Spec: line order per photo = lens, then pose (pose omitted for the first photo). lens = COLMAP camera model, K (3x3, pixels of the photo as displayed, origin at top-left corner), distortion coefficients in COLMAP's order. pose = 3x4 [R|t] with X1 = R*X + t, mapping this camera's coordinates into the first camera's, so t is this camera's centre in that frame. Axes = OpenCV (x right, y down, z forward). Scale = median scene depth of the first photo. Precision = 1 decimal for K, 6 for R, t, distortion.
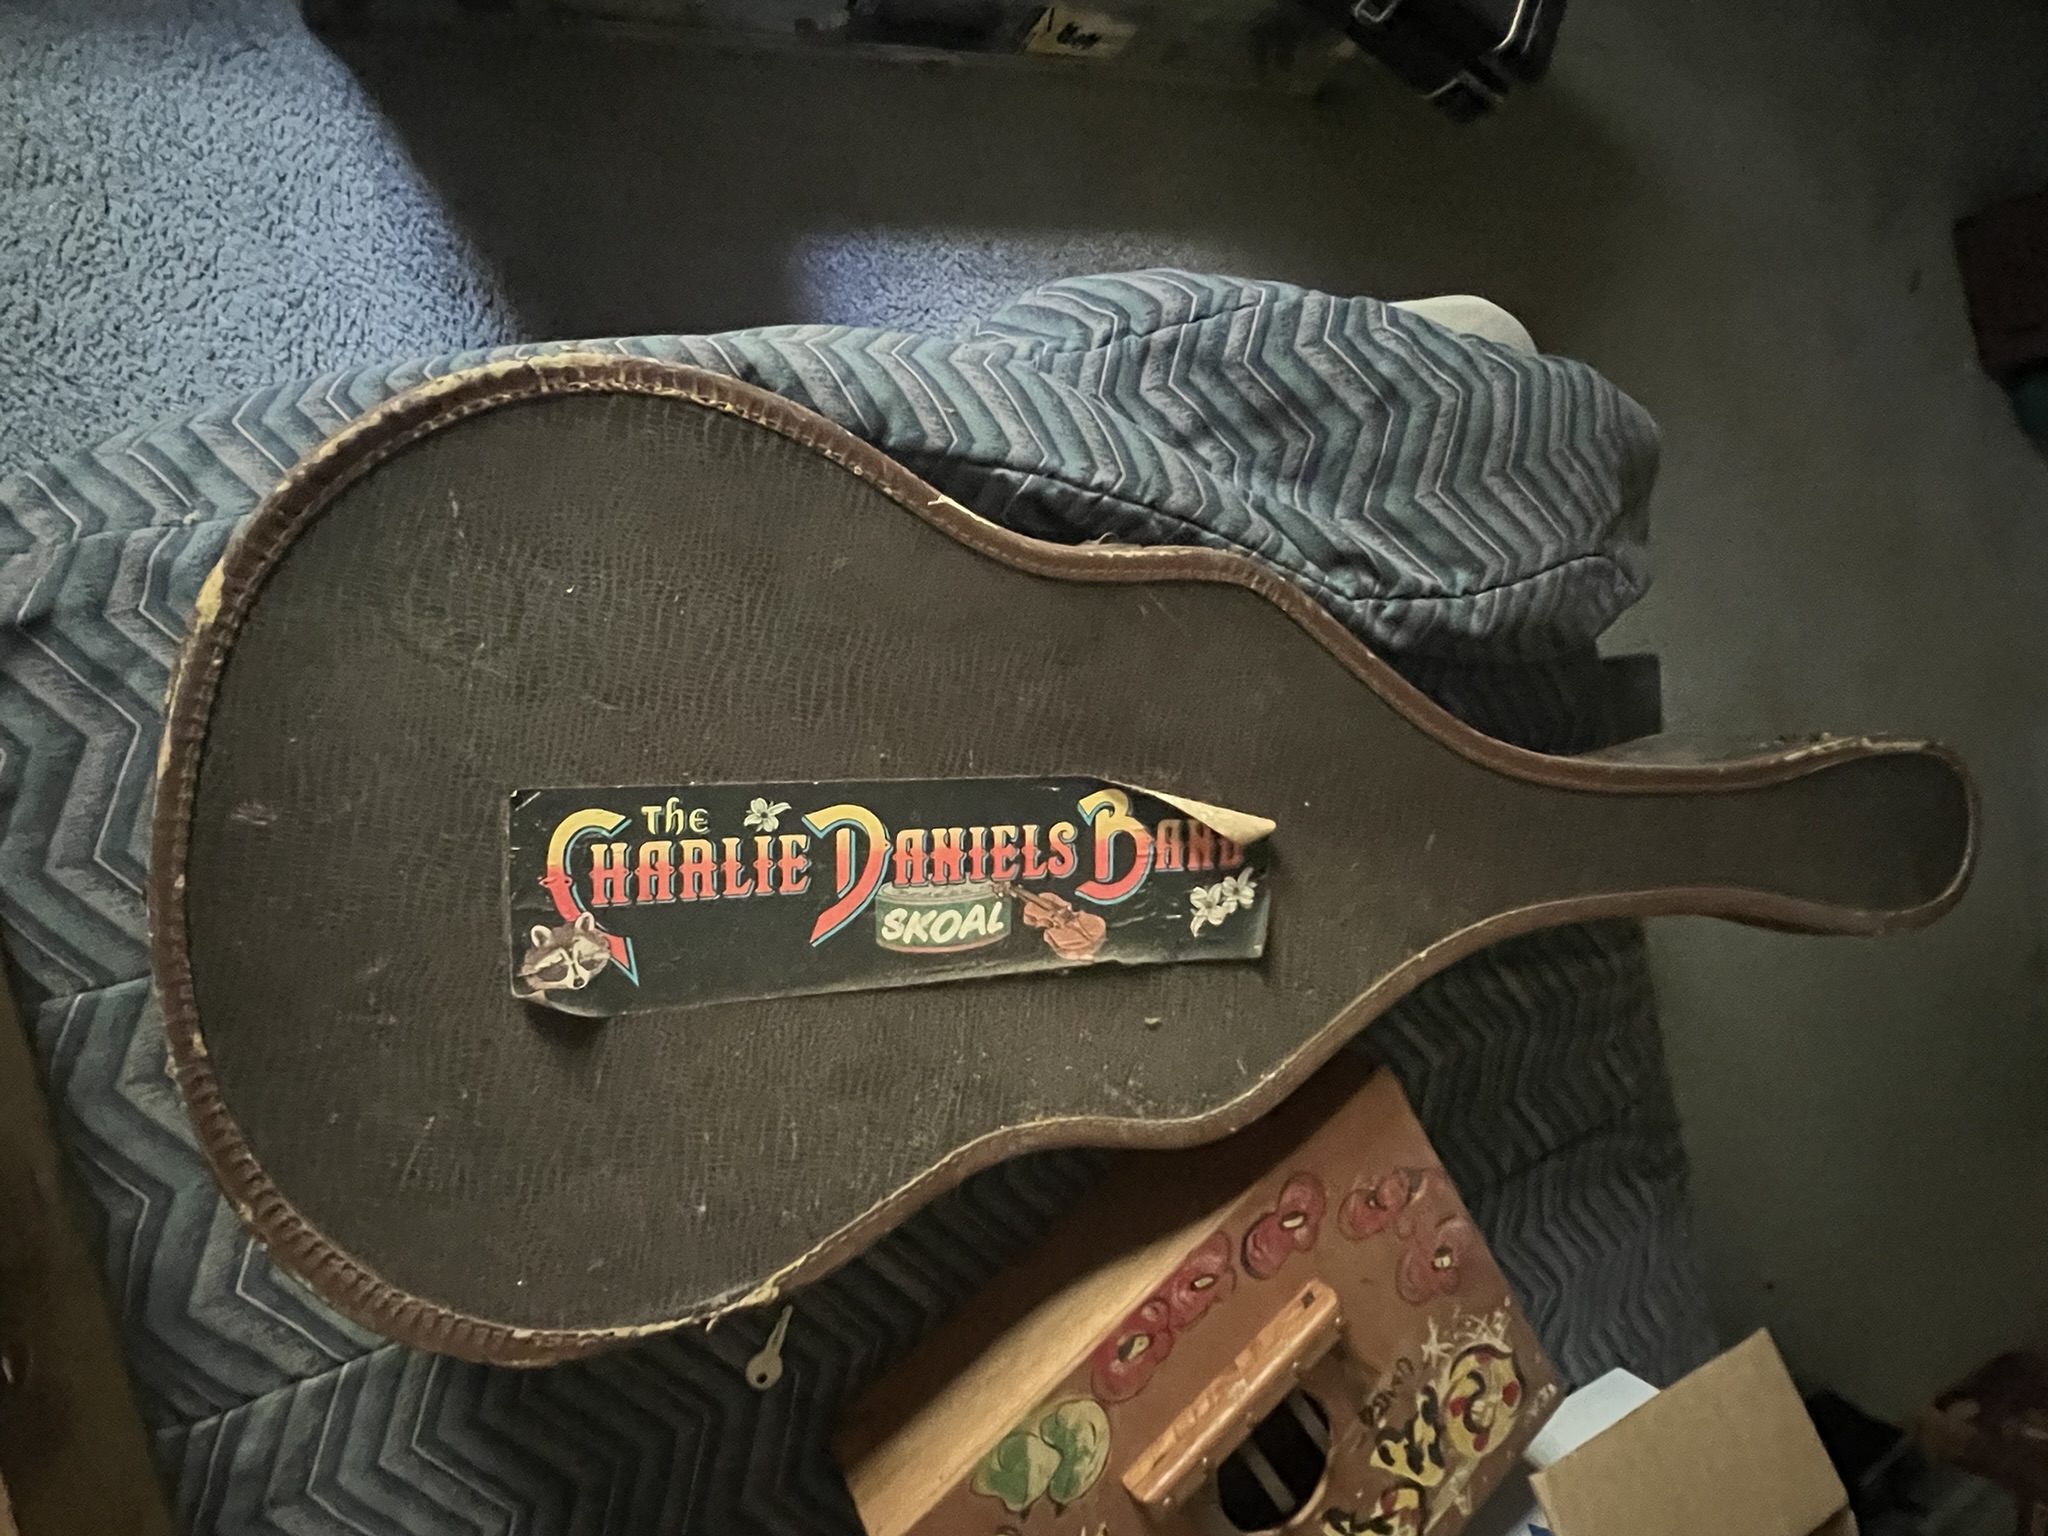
lens RADIAL K [[1081.4, 0, 1038.8], [0, 1081.4, 775.2], [0, 0, 1]] dist [-0.004834, 0.005479]
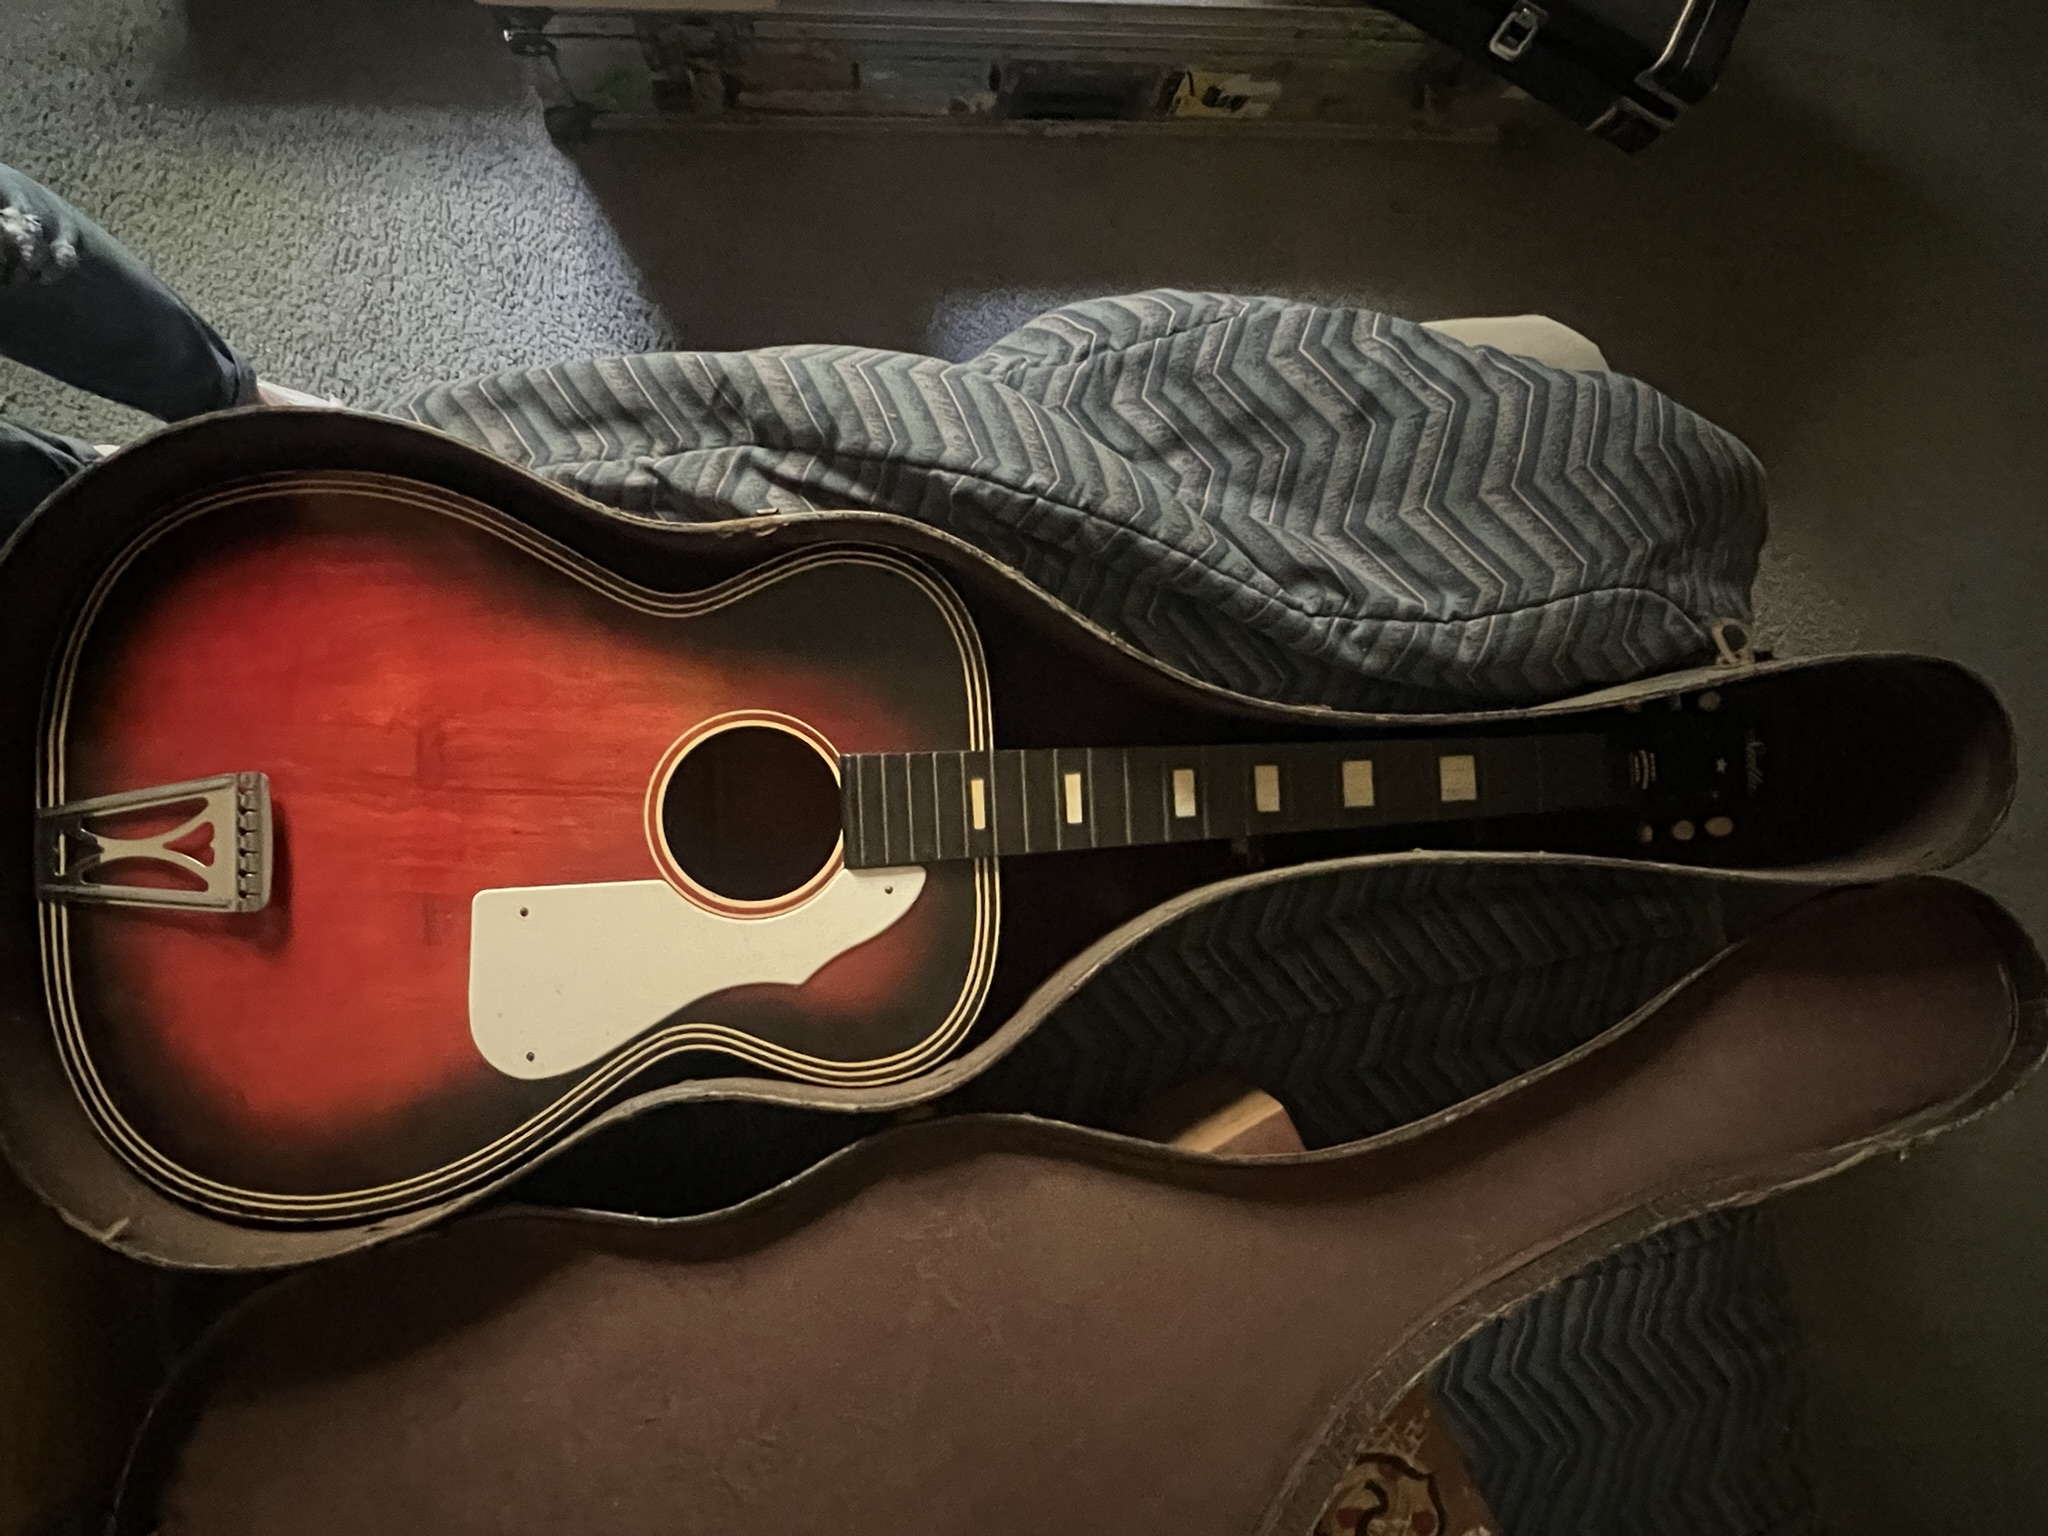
lens RADIAL K [[1081.4, 0, 1044.9], [0, 1081.4, 780.0], [0, 0, 1]] dist [-0.004834, 0.005479]
pose [[0.962982, 0.078777, -0.257797, 0.310764], [-0.097034, 0.993539, -0.058859, 0.057700], [0.251495, 0.081695, 0.964405, 0.035572]]
